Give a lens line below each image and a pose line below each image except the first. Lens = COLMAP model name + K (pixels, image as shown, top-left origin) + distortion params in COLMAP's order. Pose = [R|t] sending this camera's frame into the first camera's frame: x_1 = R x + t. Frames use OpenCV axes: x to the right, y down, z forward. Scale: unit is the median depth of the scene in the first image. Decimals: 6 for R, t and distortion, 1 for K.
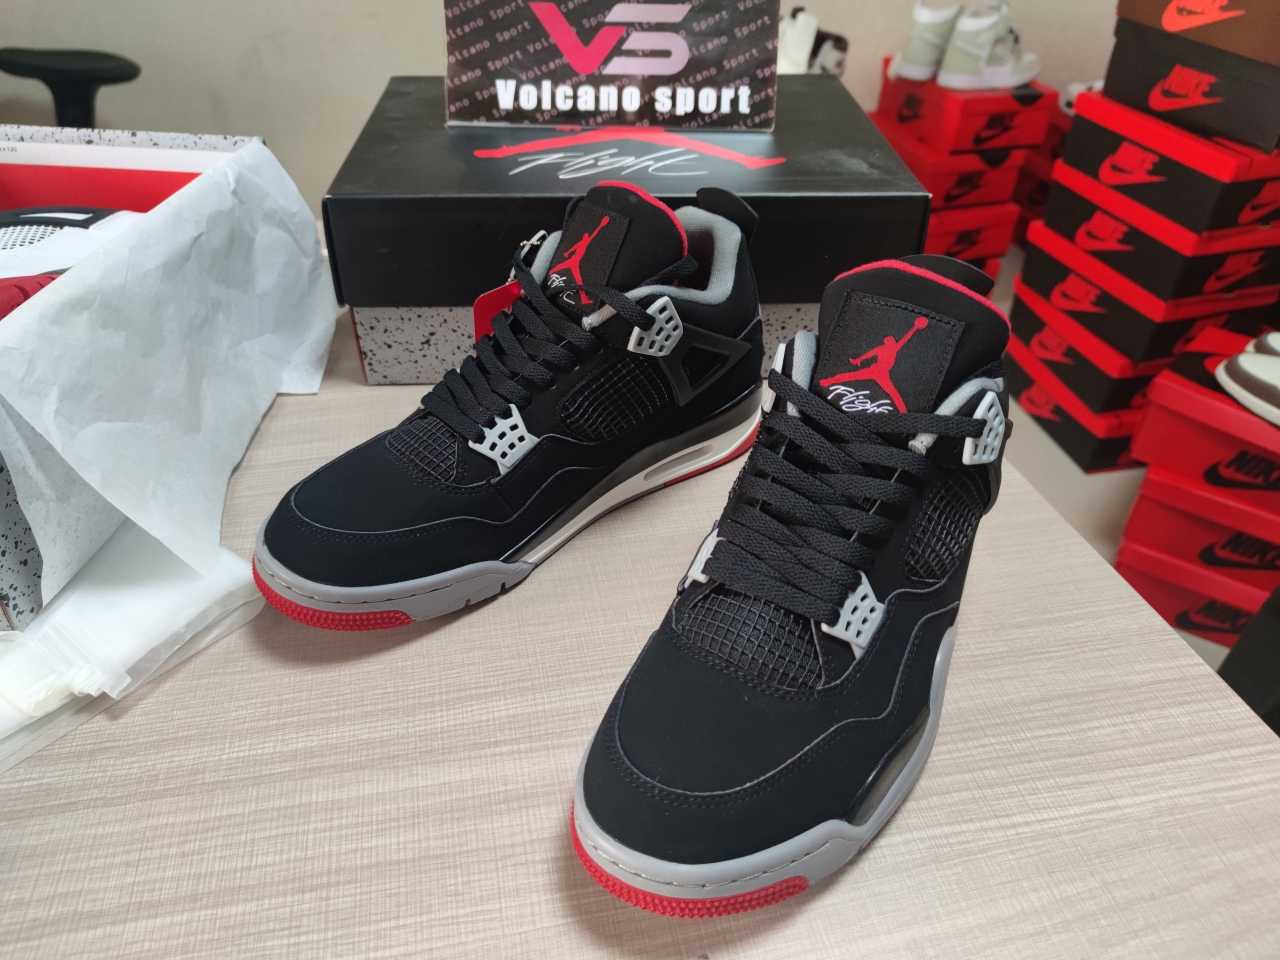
lens RADIAL K [[920.7, 0, 637.5], [0, 920.7, 475.7], [0, 0, 1]] dist [0.006335, -0.019878]
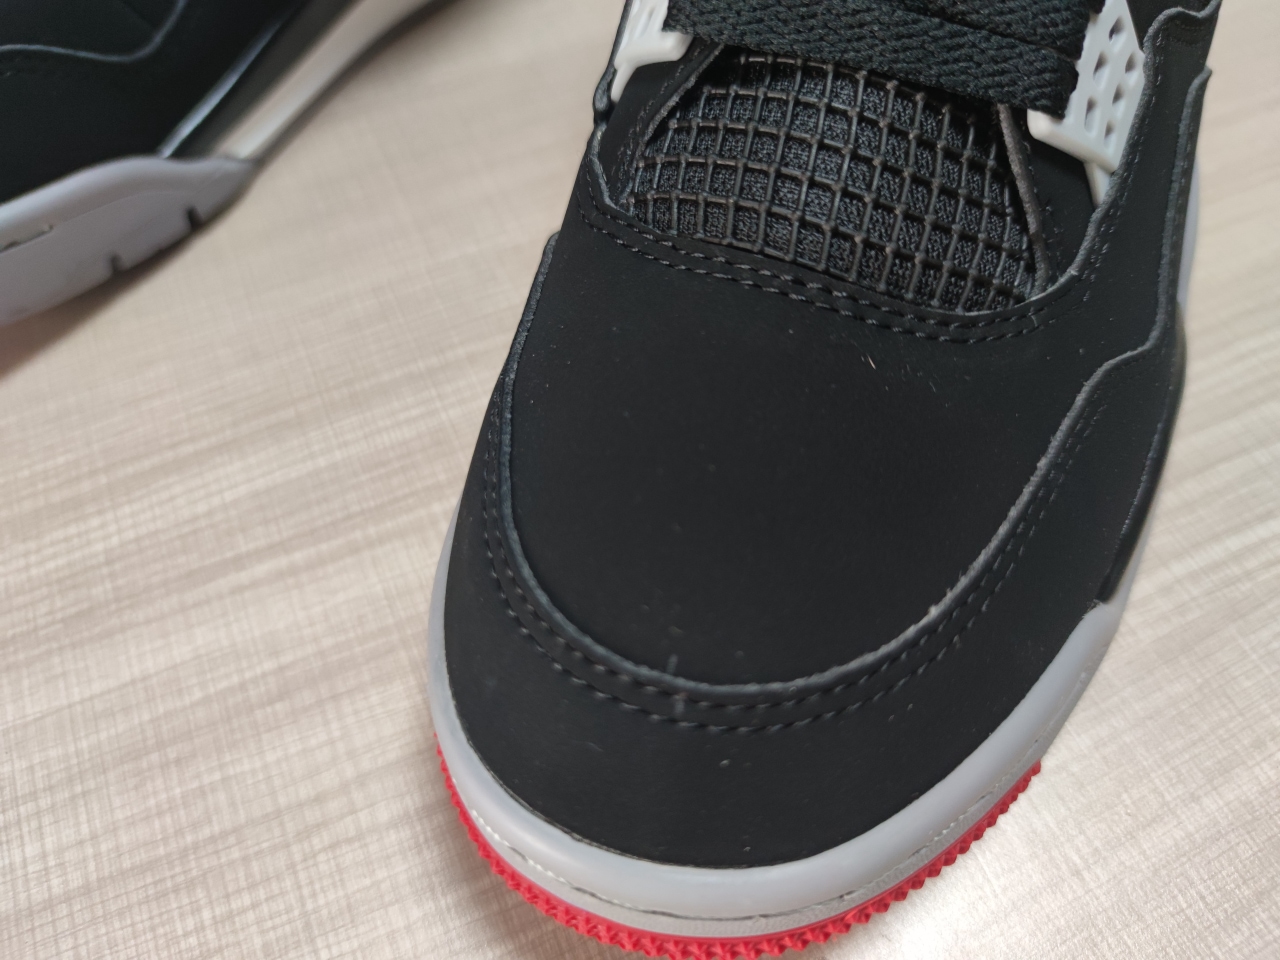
lens RADIAL K [[1078.4, 0, 652.5], [0, 1078.4, 484.4], [0, 0, 1]] dist [-0.043271, 0.020383]
pose [[0.973318, -0.201874, 0.109081, -0.011159], [0.150355, 0.920207, 0.361402, 0.114071], [-0.173335, -0.335359, 0.926007, 0.565956]]
